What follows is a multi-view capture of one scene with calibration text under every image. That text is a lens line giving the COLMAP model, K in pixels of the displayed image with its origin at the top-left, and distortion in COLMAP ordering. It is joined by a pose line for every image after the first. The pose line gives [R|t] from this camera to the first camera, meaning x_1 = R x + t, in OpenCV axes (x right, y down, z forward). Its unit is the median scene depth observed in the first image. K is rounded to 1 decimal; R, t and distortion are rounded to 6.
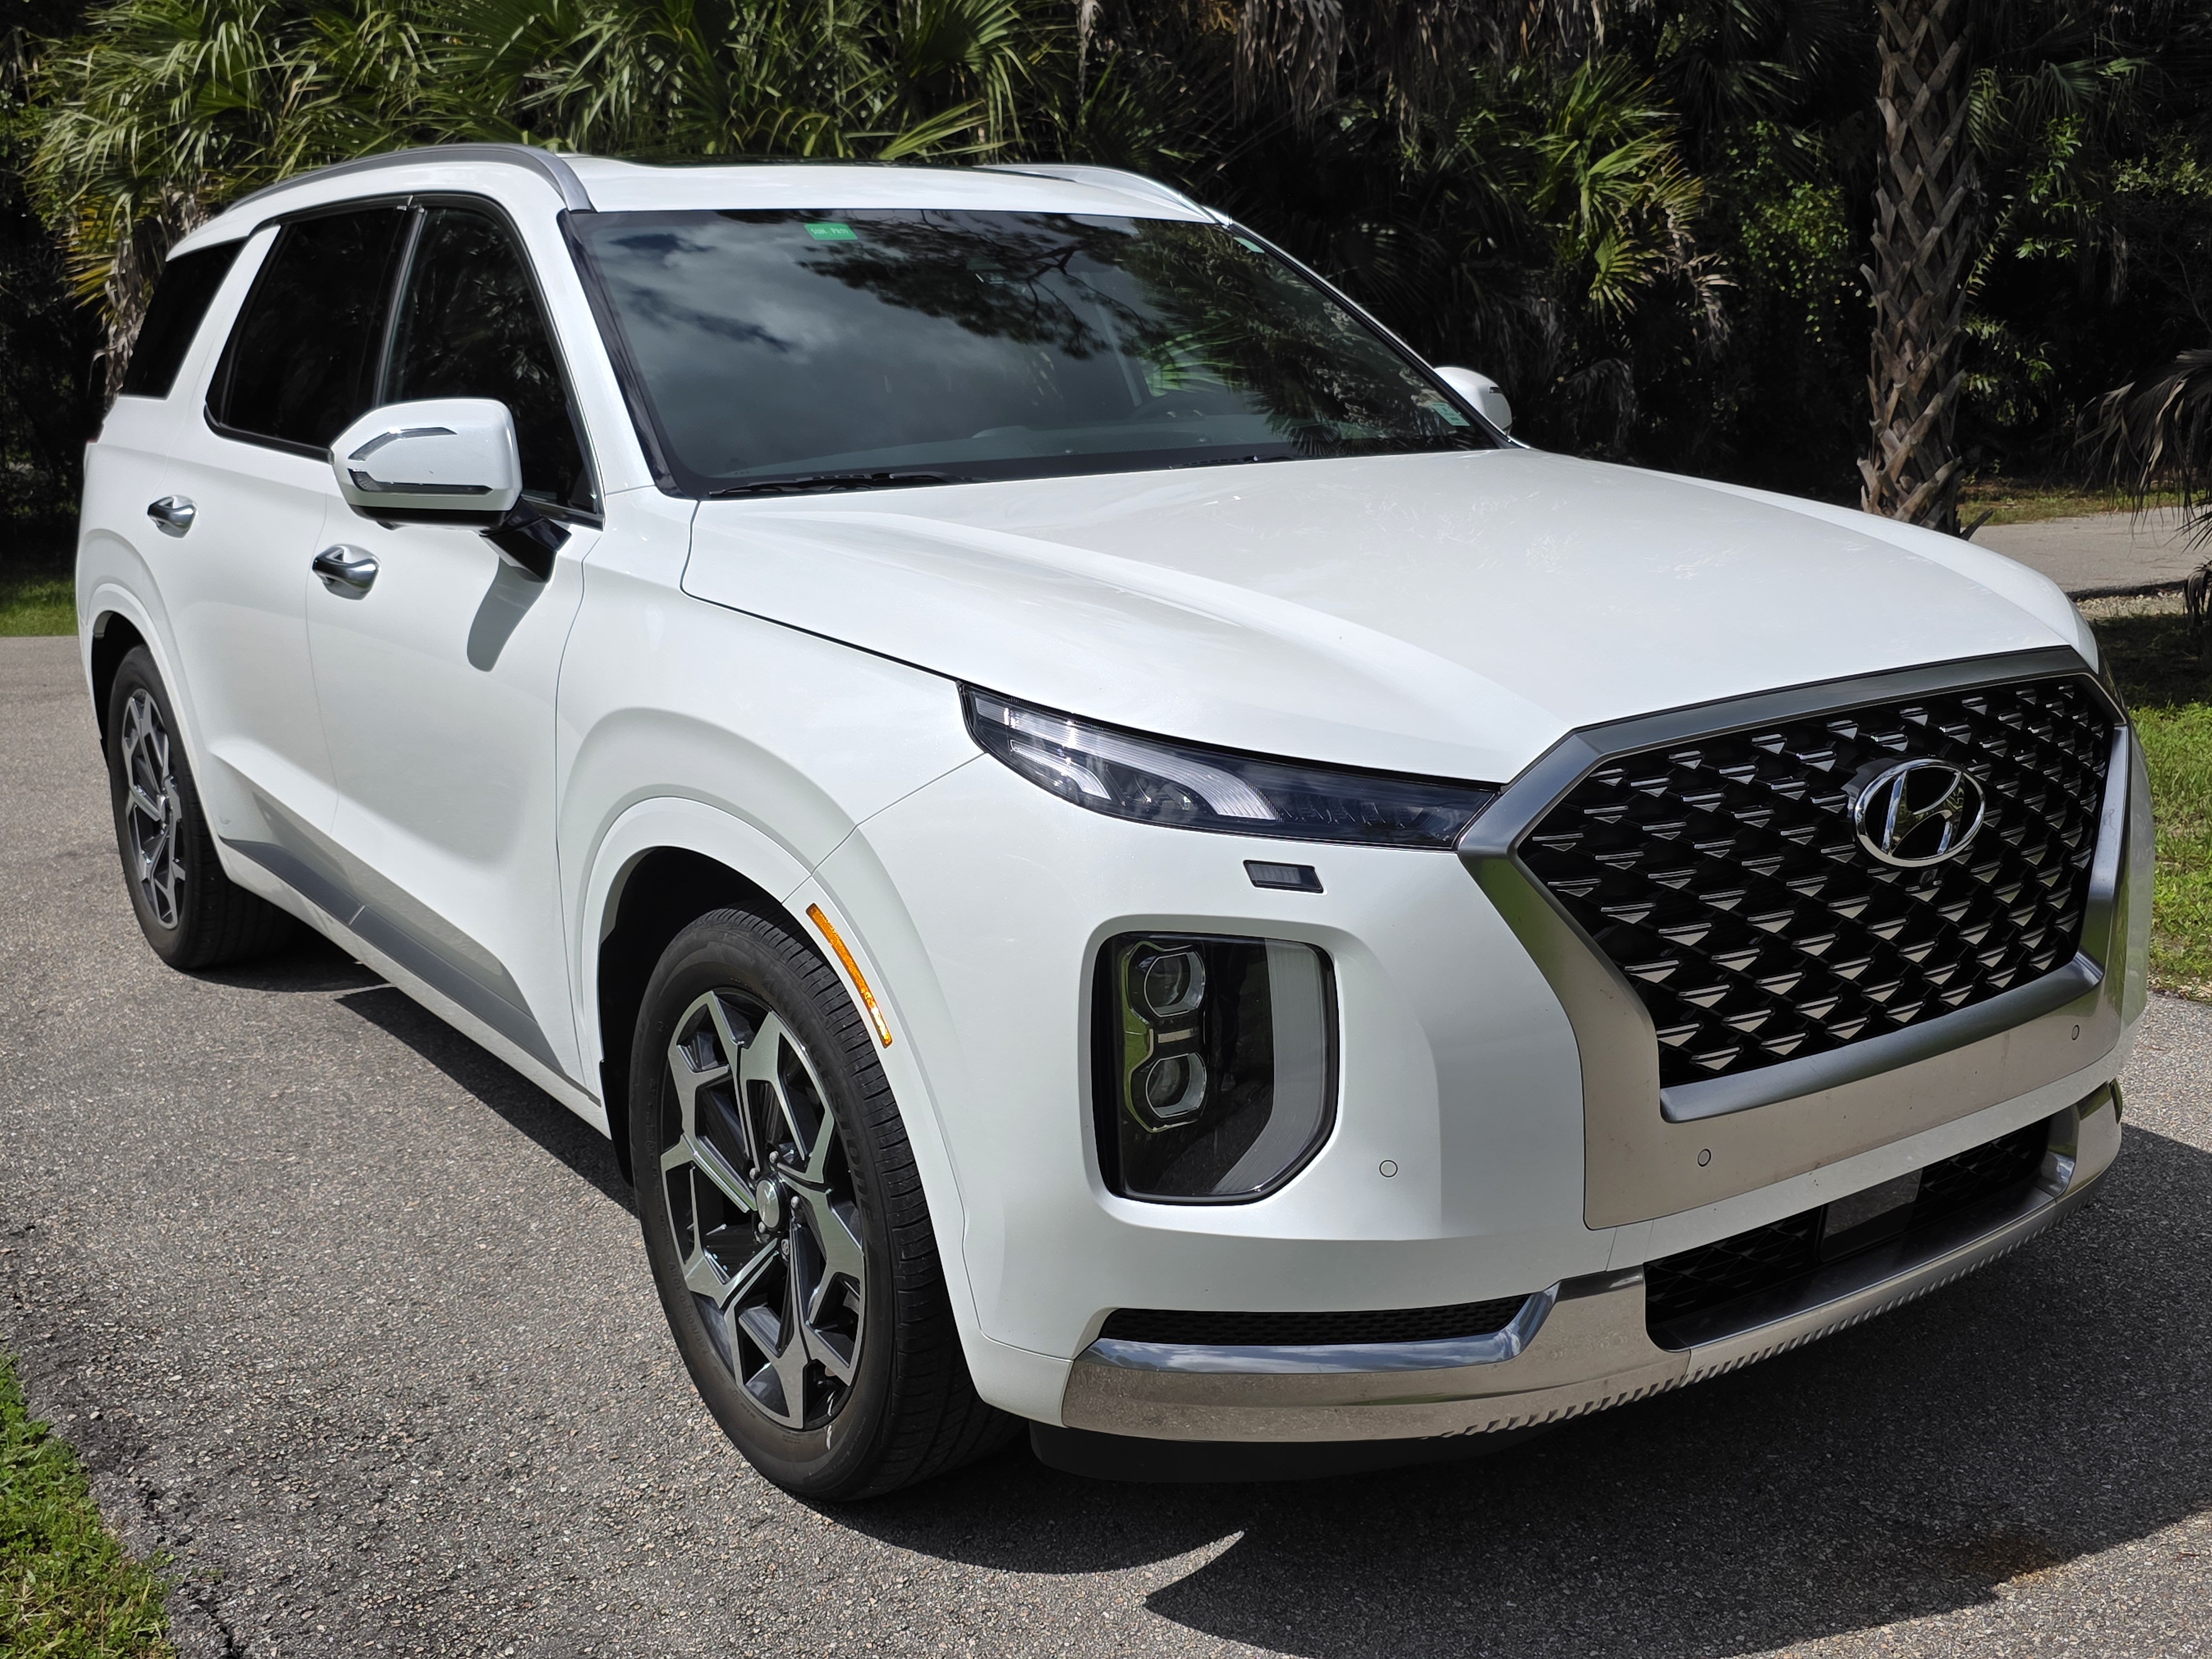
lens RADIAL K [[2202.7, 0, 1111.5], [0, 2202.7, 836.1], [0, 0, 1]] dist [0.013266, 0.000000]
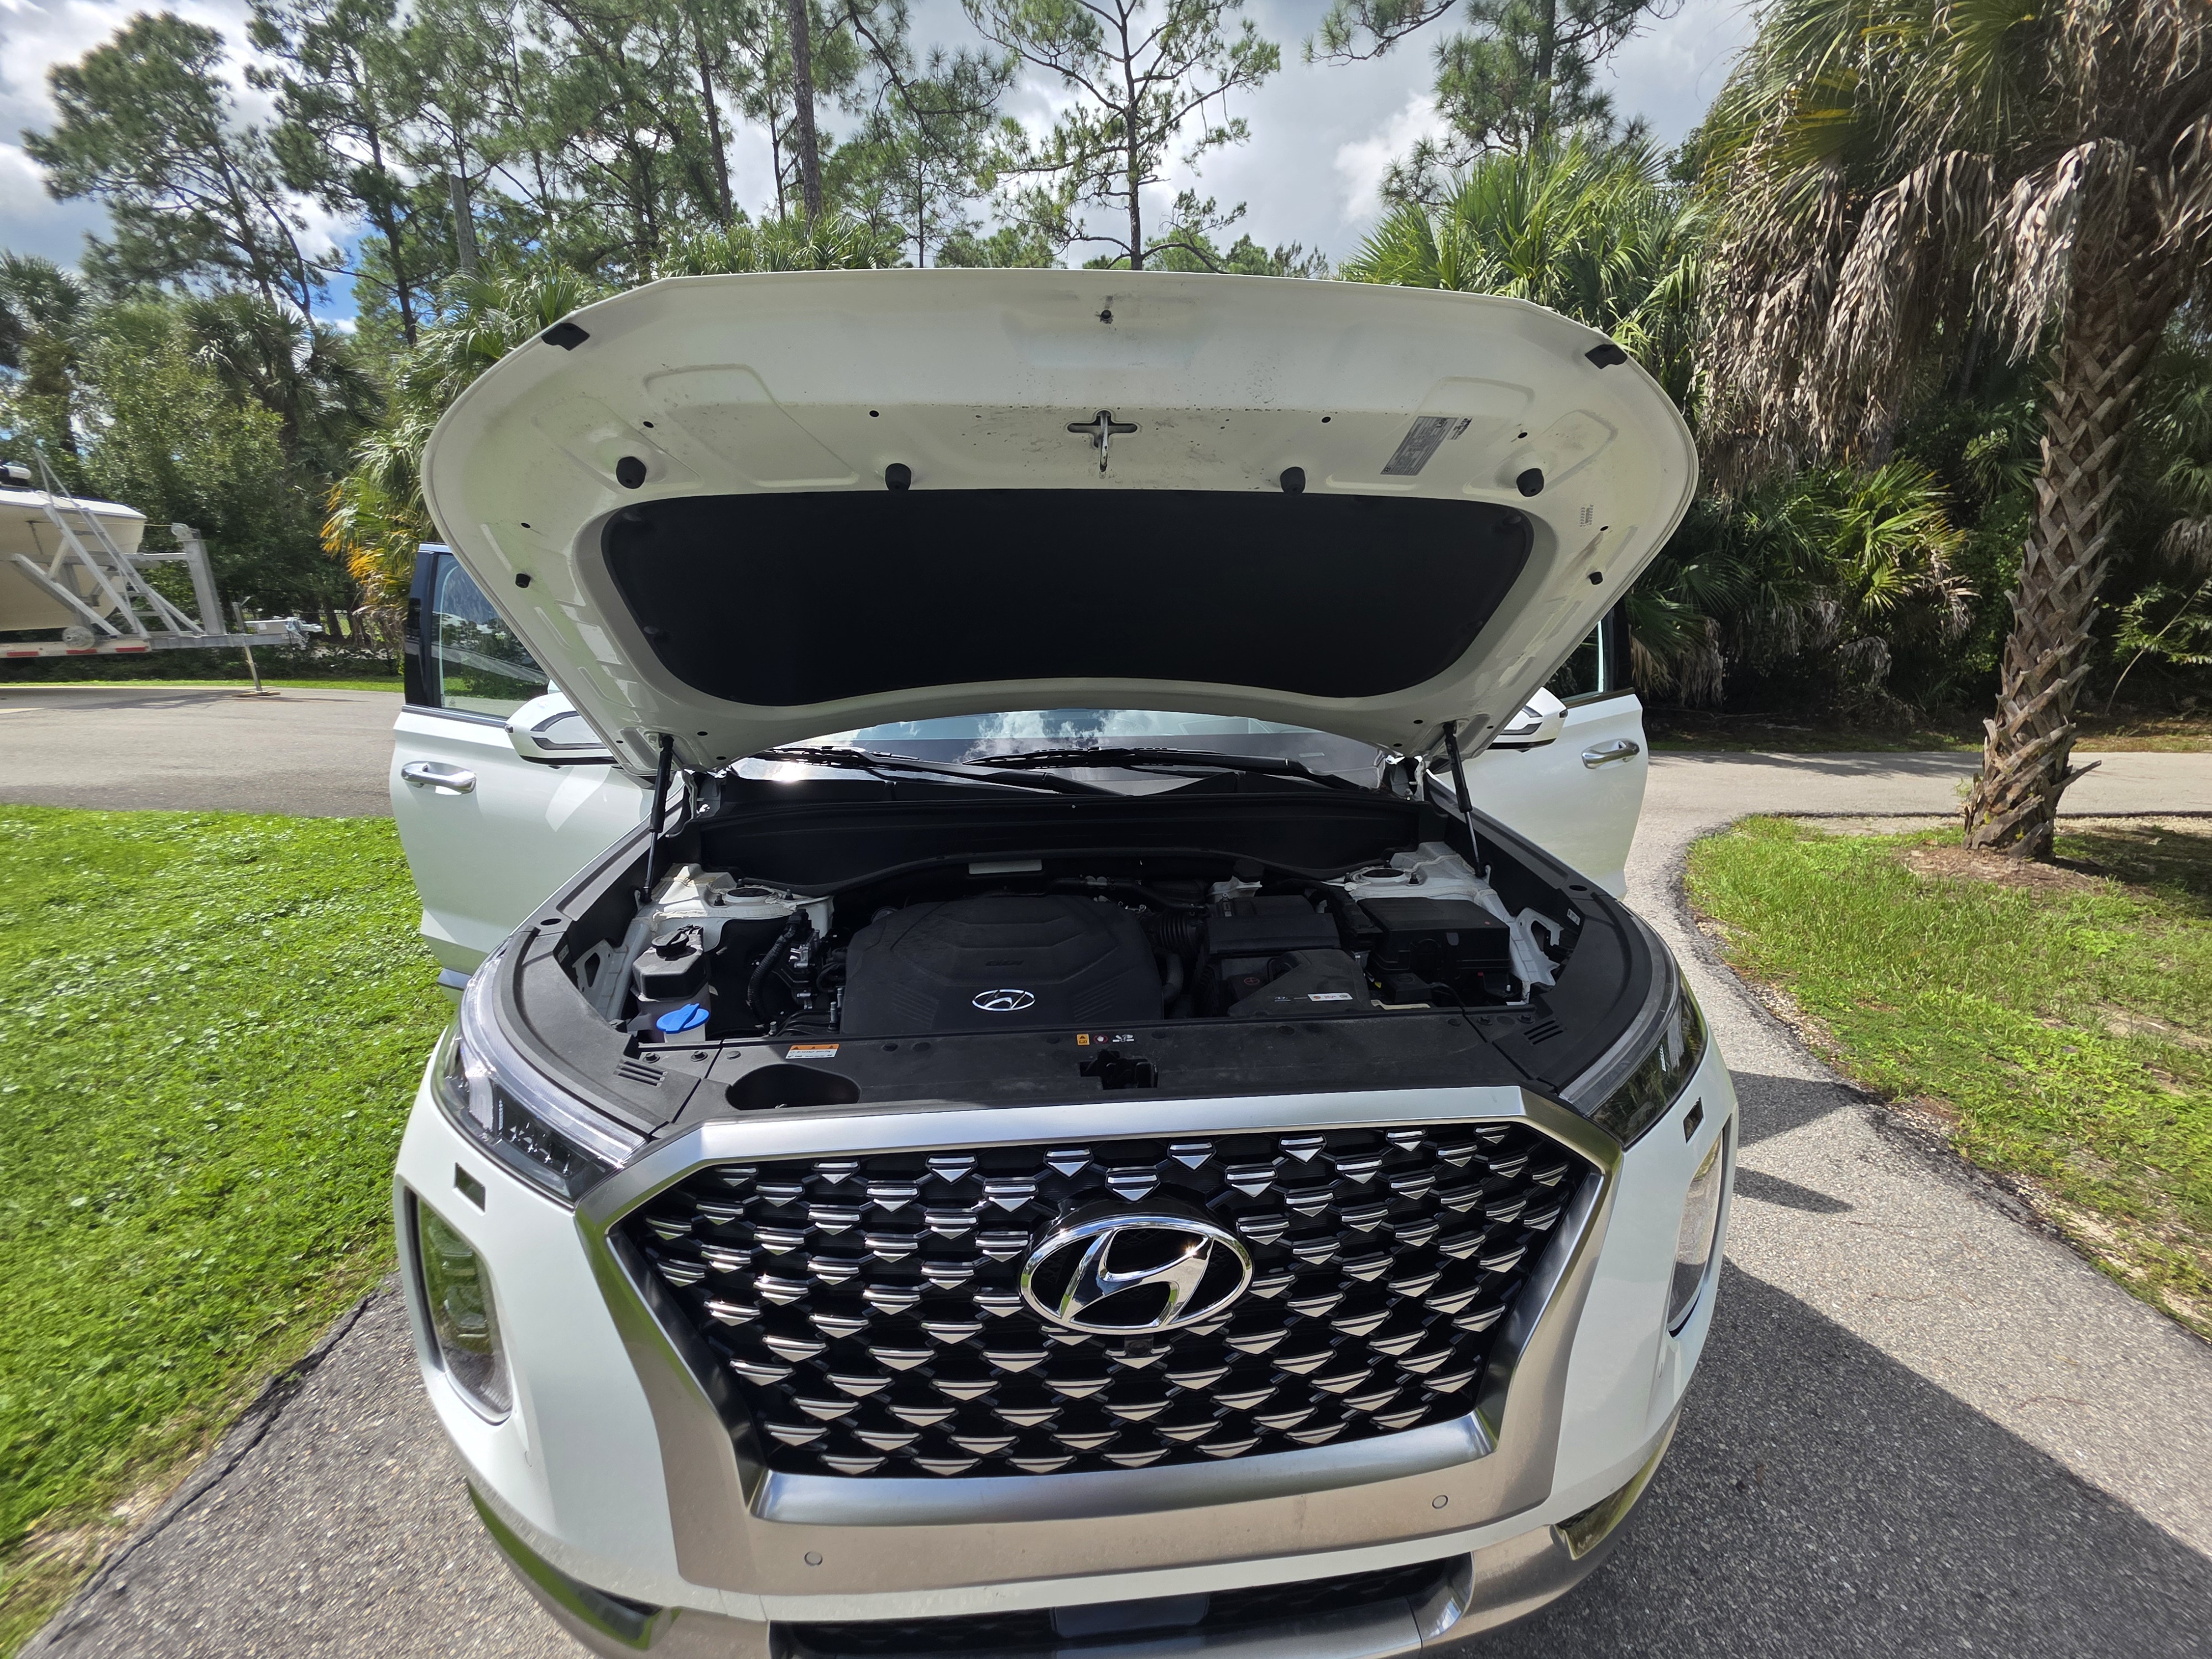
lens RADIAL K [[901.7, 0, 1096.3], [0, 901.7, 809.9], [0, 0, 1]] dist [0.002439, 0.001219]
pose [[0.861811, 0.126523, -0.491197, 0.128864], [-0.126850, 0.991379, 0.032799, -0.052994], [0.491113, 0.034042, 0.870431, 0.167140]]
